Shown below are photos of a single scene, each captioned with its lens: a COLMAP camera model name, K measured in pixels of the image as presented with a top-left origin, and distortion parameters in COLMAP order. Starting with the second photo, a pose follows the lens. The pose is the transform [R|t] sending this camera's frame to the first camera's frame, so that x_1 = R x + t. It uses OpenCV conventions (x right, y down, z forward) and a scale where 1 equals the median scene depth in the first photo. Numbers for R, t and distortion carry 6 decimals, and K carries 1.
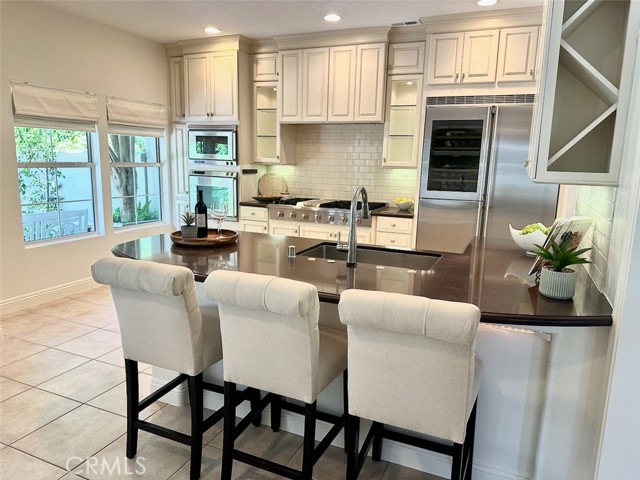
lens RADIAL K [[447.5, 0, 319.0], [0, 447.5, 237.1], [0, 0, 1]] dist [0.123011, -0.187821]
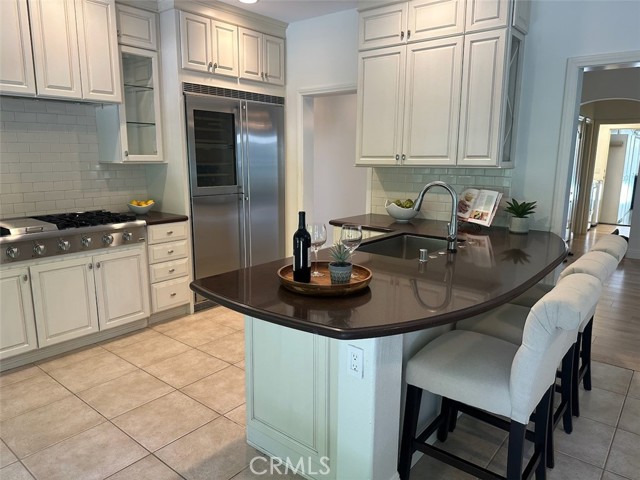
lens RADIAL K [[453.8, 0, 319.3], [0, 453.8, 244.3], [0, 0, 1]] dist [0.033093, -0.047469]
pose [[0.260699, -0.215057, 0.941162, -0.557147], [0.161891, 0.970807, 0.176988, -0.109710], [-0.951750, 0.106225, 0.287904, 0.495306]]
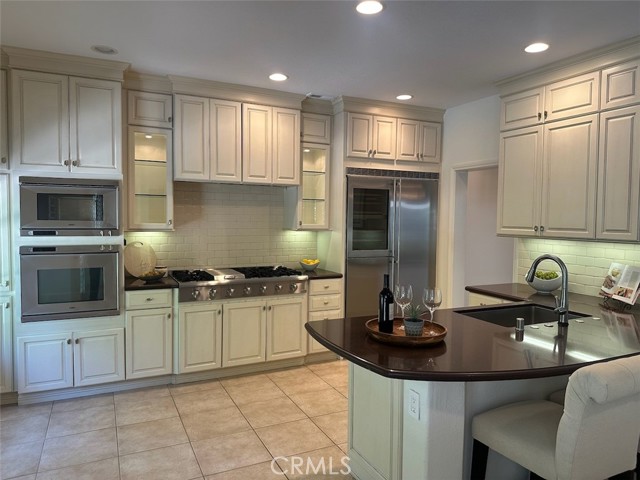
lens RADIAL K [[447.5, 0, 319.0], [0, 447.5, 237.1], [0, 0, 1]] dist [0.123011, -0.187821]
pose [[0.642196, -0.058126, 0.764334, -0.606850], [0.134363, 0.990219, -0.037588, -0.101687], [-0.754673, 0.126837, 0.643725, 0.349834]]
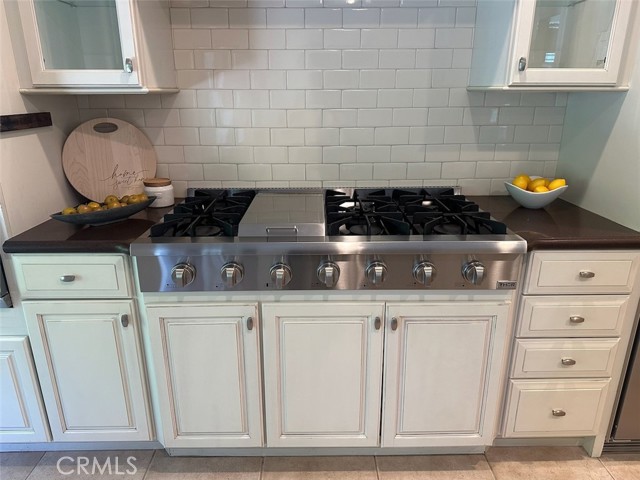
lens RADIAL K [[453.8, 0, 319.3], [0, 453.8, 244.3], [0, 0, 1]] dist [0.033093, -0.047469]
pose [[0.904200, -0.164604, 0.394115, -0.131053], [0.098245, 0.978166, 0.183137, -0.125973], [-0.415655, -0.126873, 0.900630, 0.786569]]
